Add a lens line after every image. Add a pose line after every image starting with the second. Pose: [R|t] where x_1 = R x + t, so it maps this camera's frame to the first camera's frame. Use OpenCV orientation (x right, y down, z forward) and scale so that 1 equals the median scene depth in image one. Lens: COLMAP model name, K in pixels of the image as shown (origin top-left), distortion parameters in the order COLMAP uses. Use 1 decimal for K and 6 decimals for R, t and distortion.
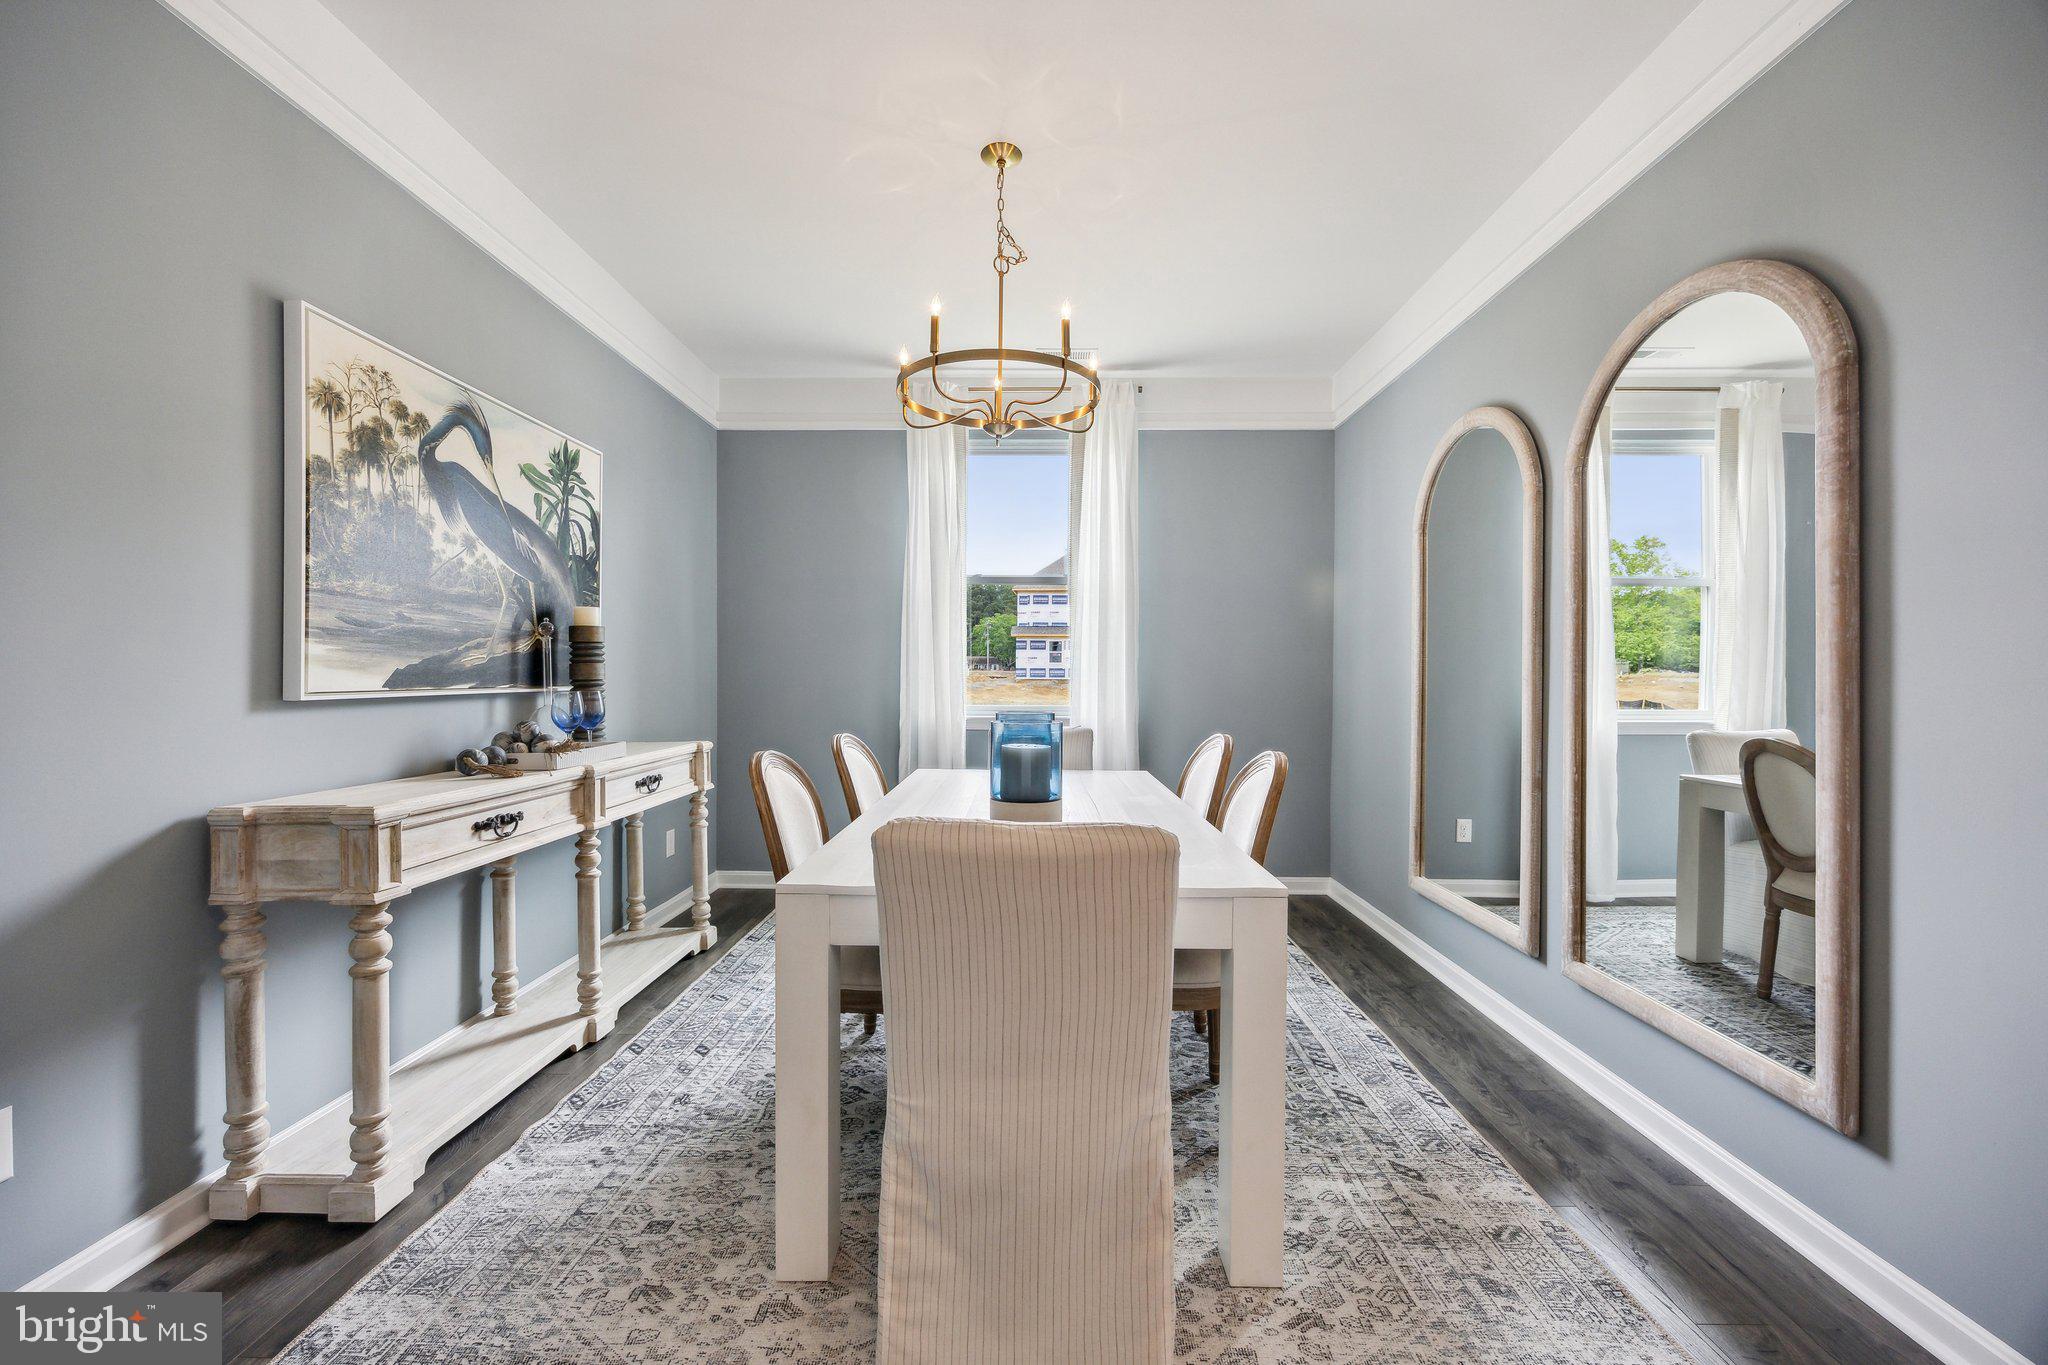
lens RADIAL K [[790.4, 0, 1024.9], [0, 790.4, 682.2], [0, 0, 1]] dist [-0.003284, 0.000368]
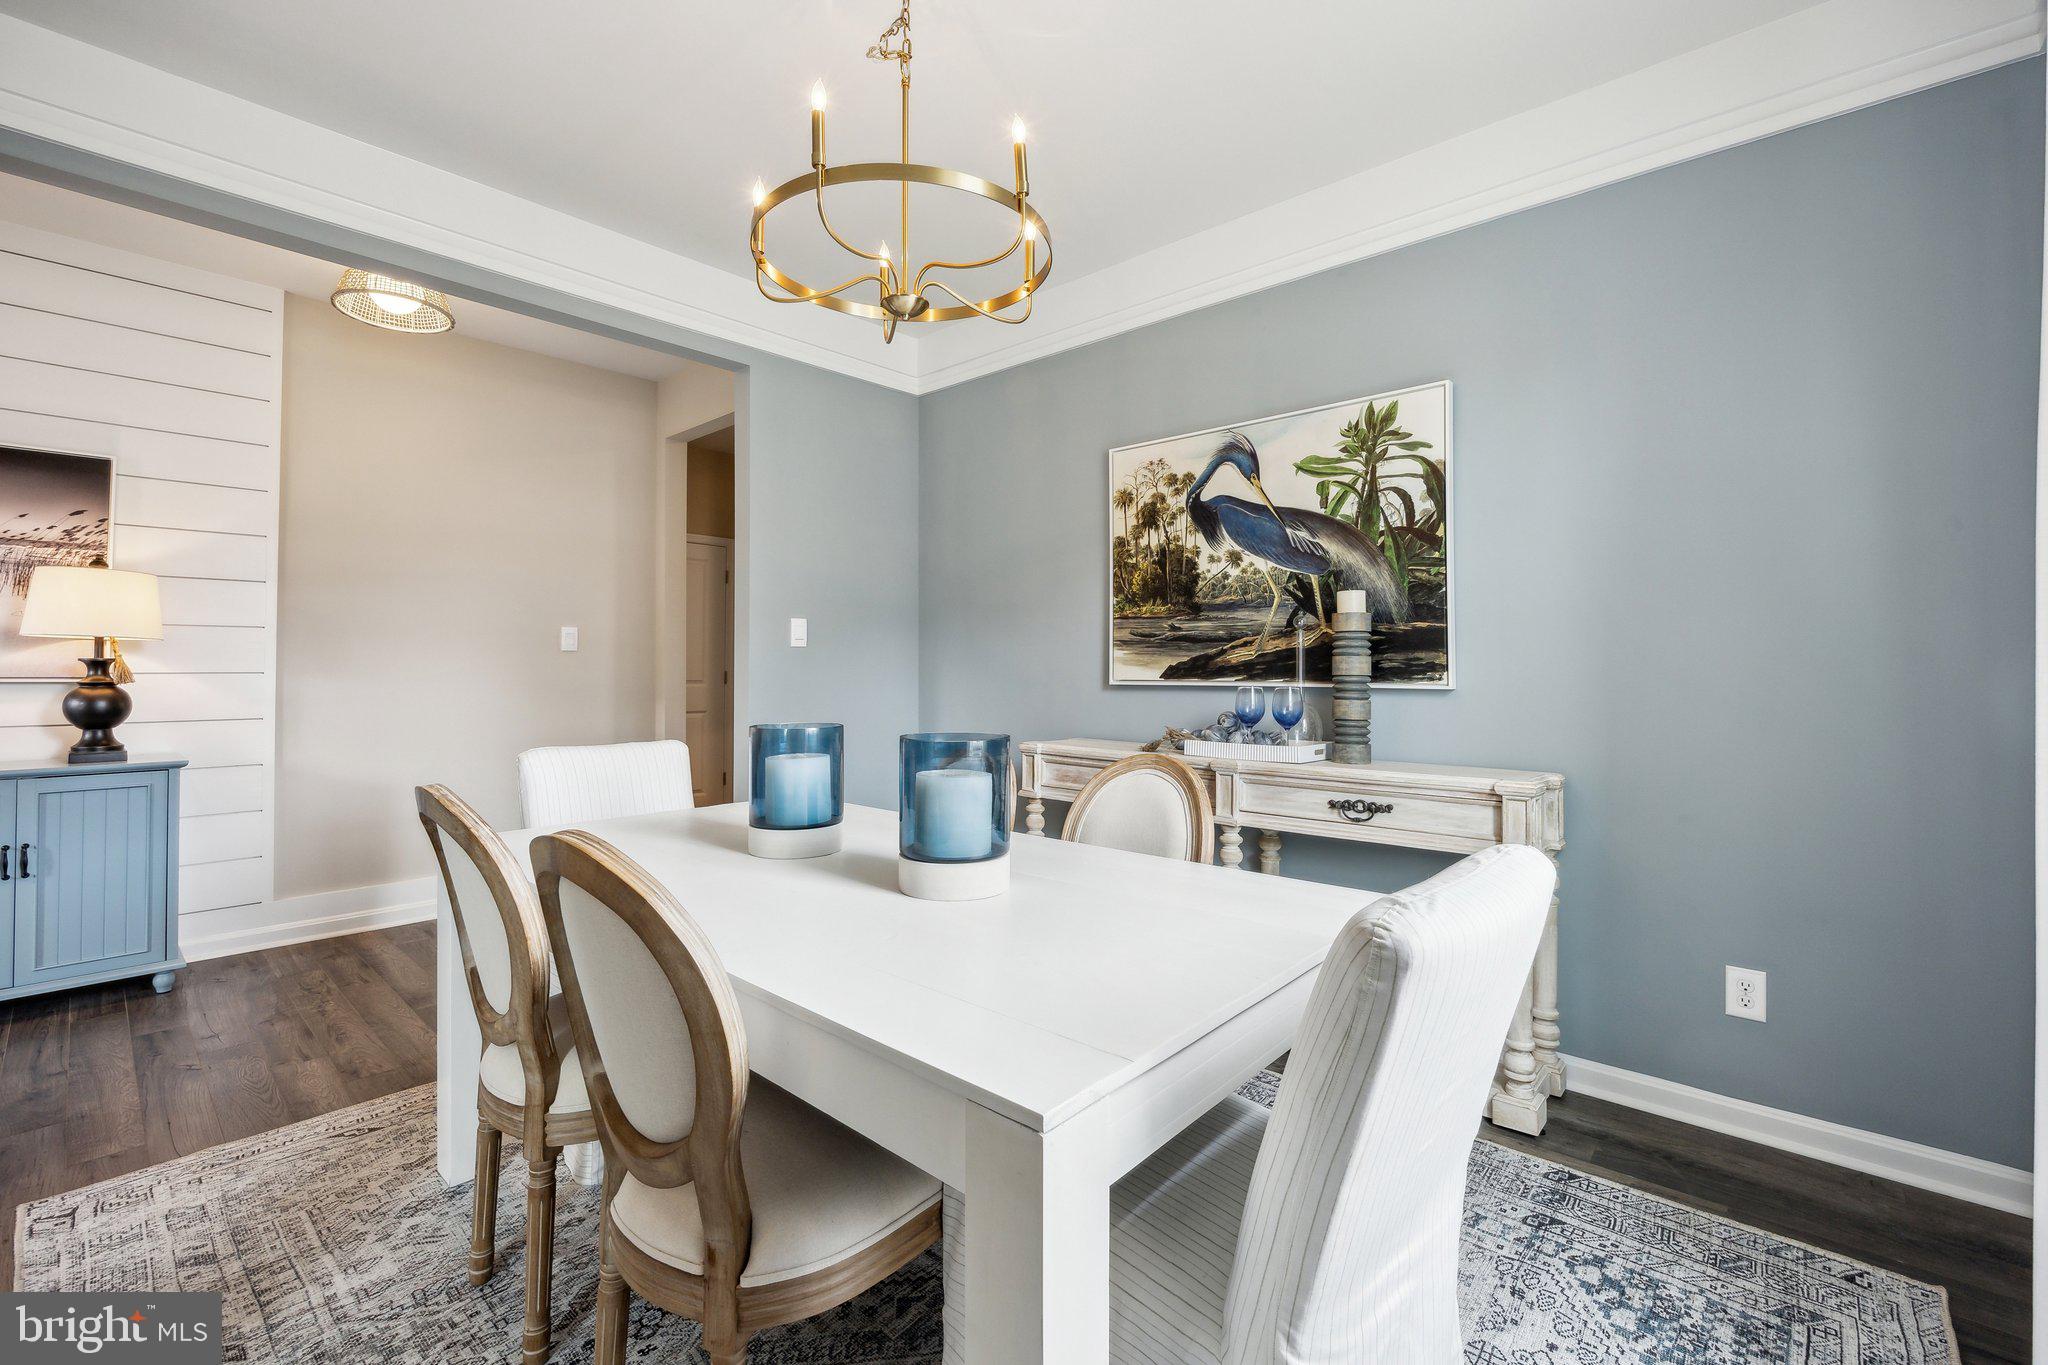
lens RADIAL K [[869.6, 0, 1022.5], [0, 869.6, 660.6], [0, 0, 1]] dist [-0.011432, 0.000002]
pose [[-0.657990, -0.016226, -0.752852, 0.482056], [-0.014410, 0.999856, -0.008956, -0.006709], [0.752889, 0.004955, -0.658129, 1.645446]]
